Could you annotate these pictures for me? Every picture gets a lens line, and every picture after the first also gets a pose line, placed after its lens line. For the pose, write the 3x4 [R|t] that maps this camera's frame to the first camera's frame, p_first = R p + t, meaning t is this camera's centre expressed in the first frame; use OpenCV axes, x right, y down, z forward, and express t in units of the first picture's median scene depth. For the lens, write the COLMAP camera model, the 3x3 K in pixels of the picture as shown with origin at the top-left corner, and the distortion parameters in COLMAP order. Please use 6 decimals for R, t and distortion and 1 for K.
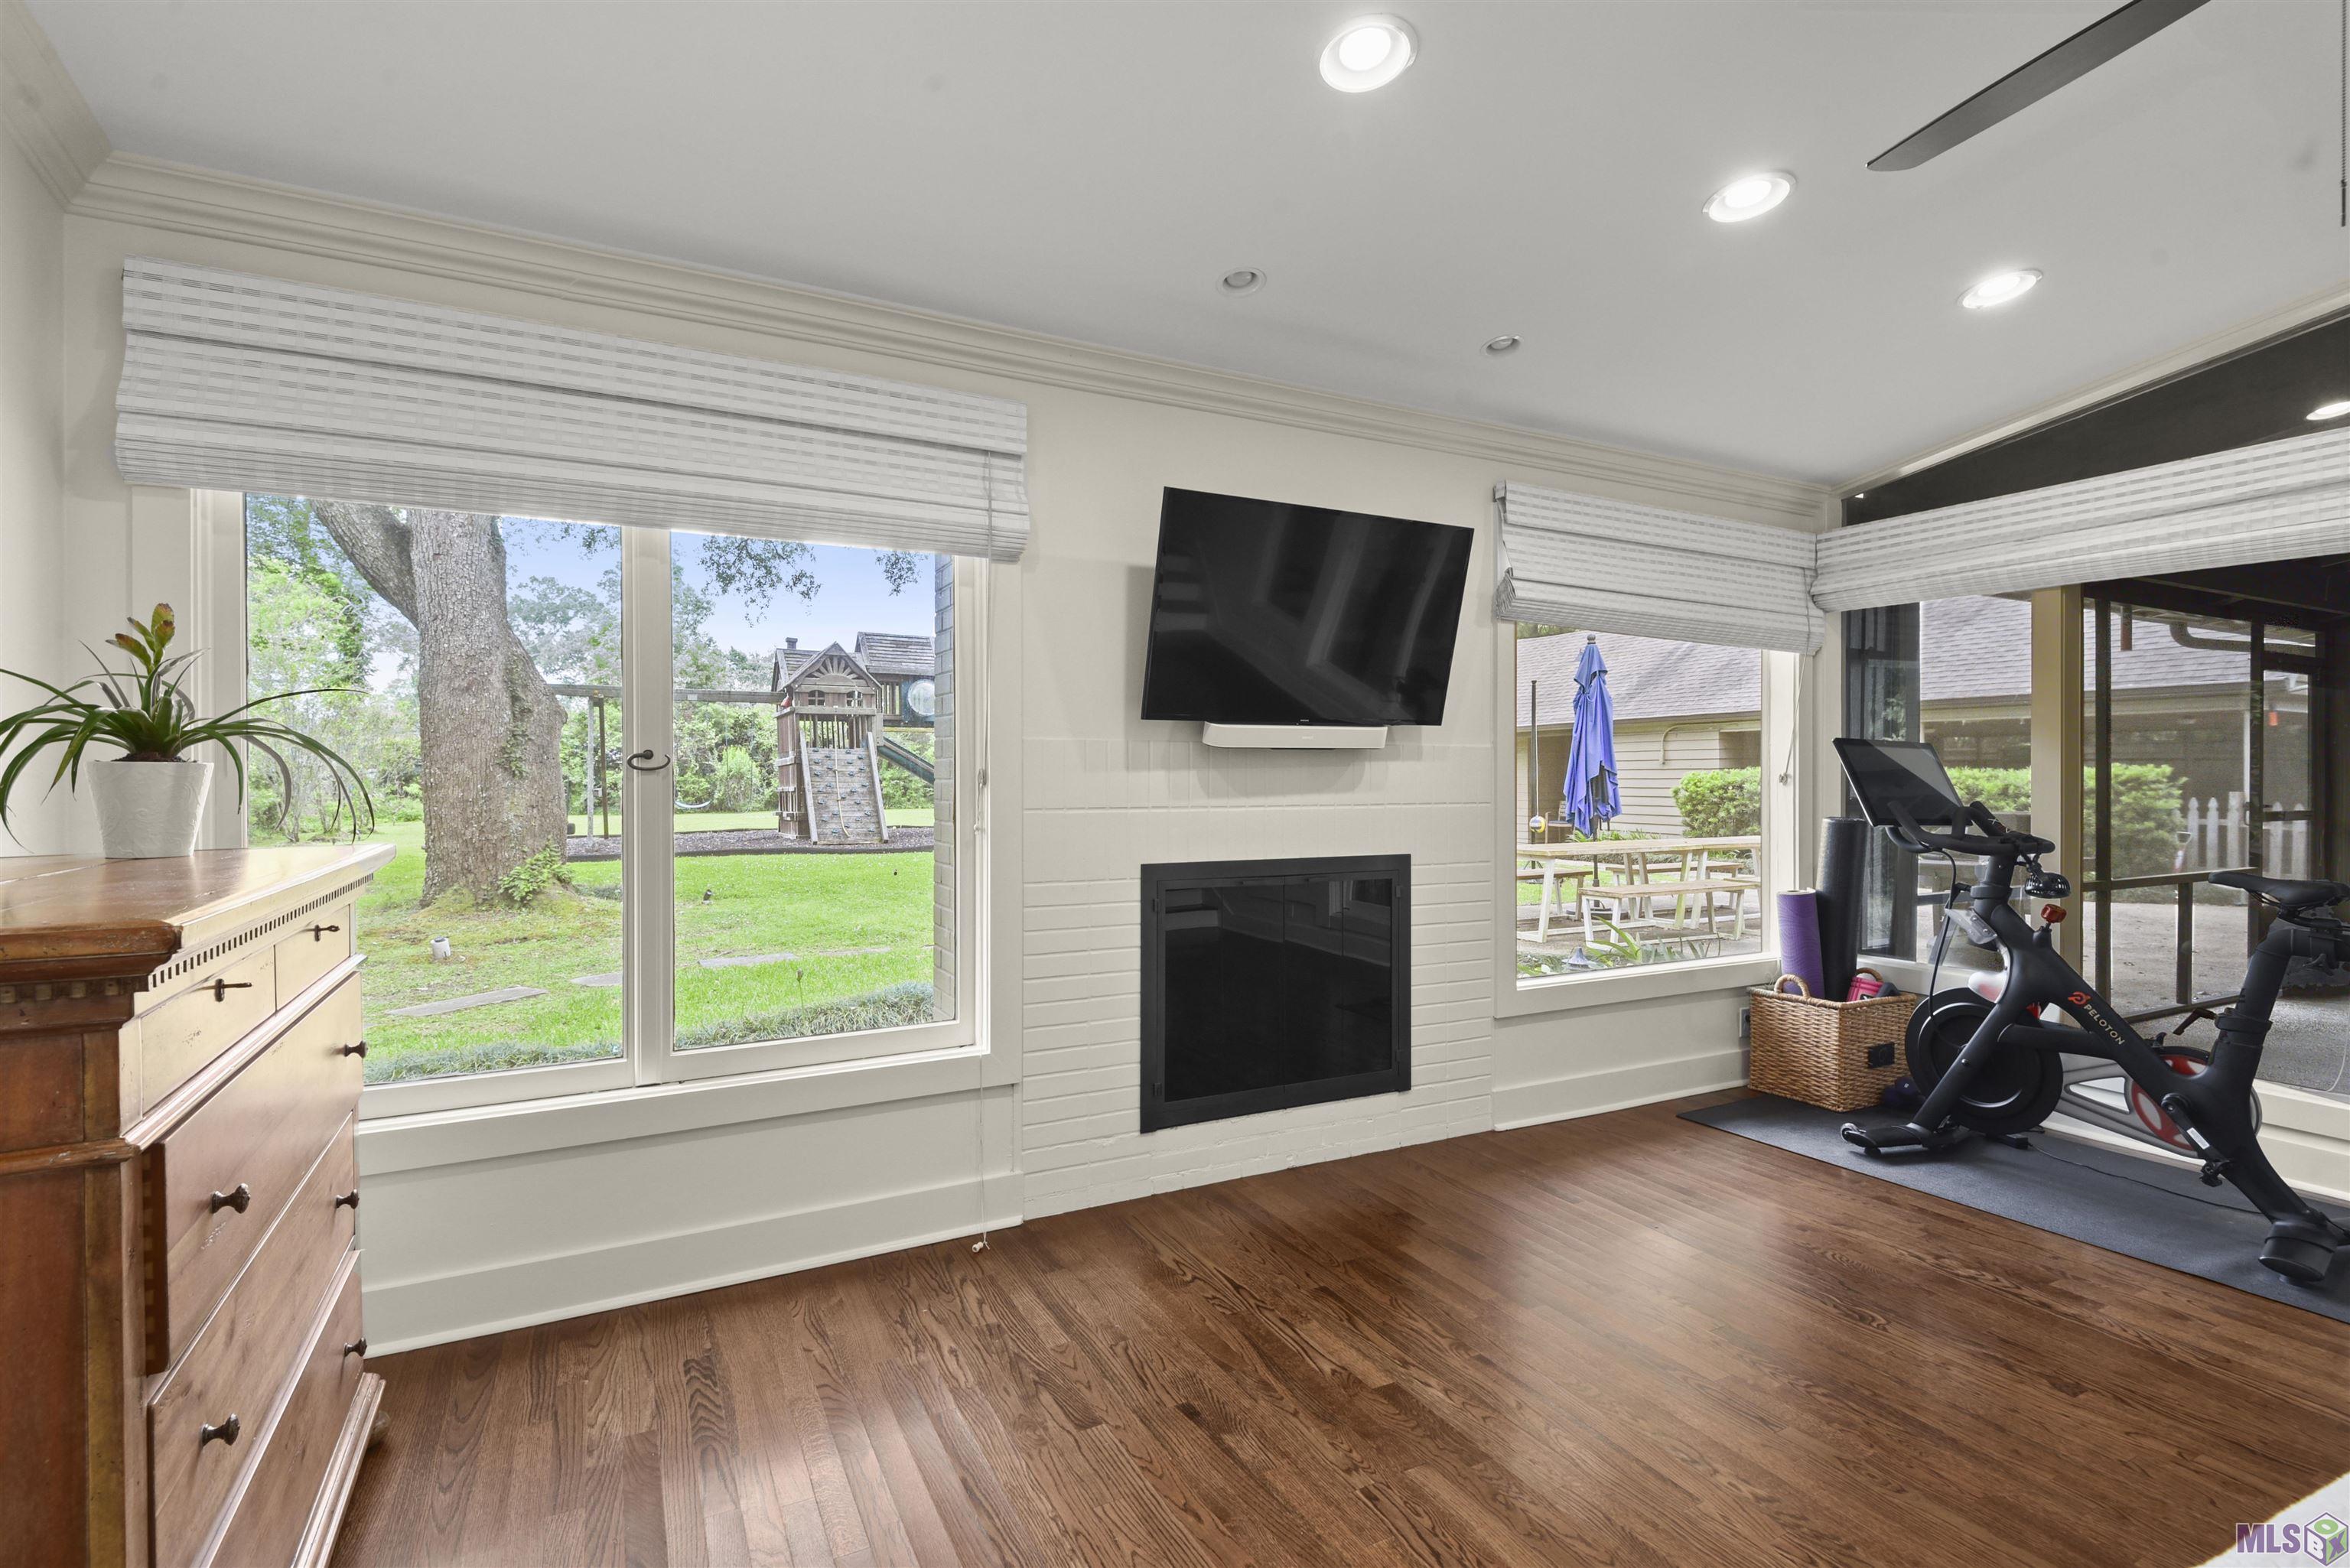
lens RADIAL K [[1100.7, 0, 1172.9], [0, 1100.7, 771.3], [0, 0, 1]] dist [0.004075, -0.001196]
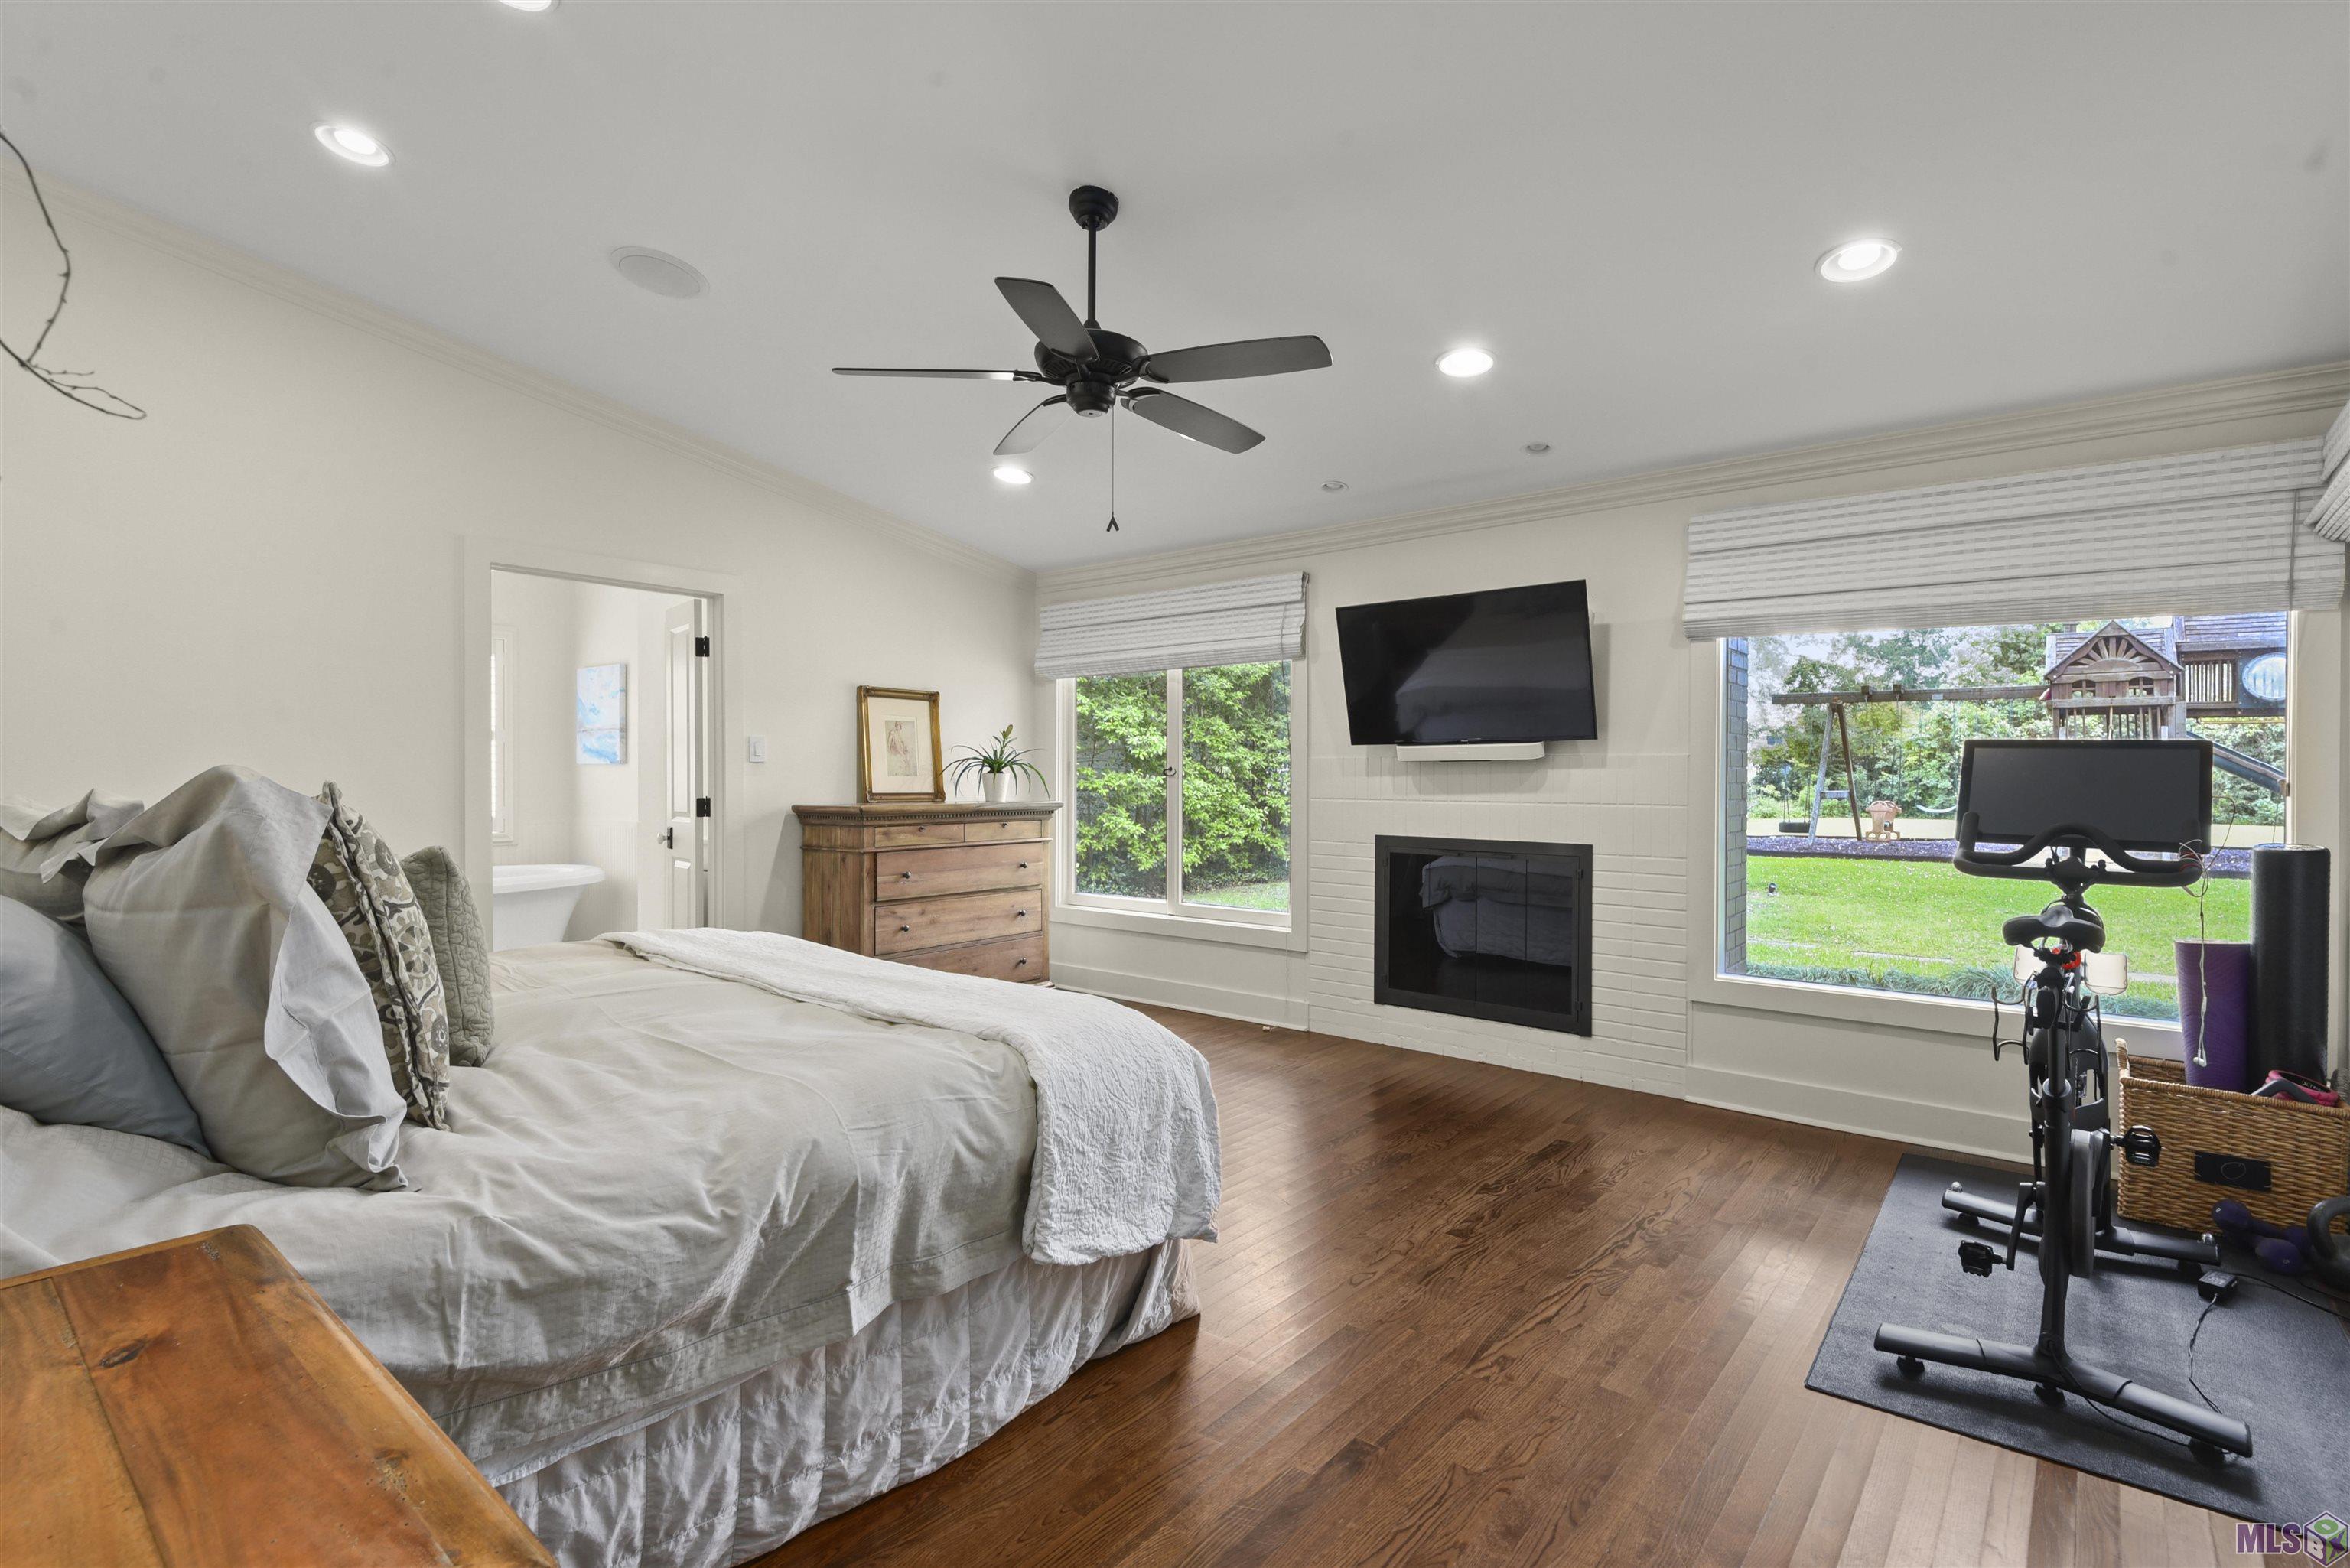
lens RADIAL K [[1100.7, 0, 1174.7], [0, 1100.7, 791.5], [0, 0, 1]] dist [0.004075, -0.001196]
pose [[0.377754, 0.014248, -0.925796, 1.209978], [0.000947, 0.999875, 0.015775, -0.003680], [0.925906, -0.006835, 0.377693, 0.115761]]
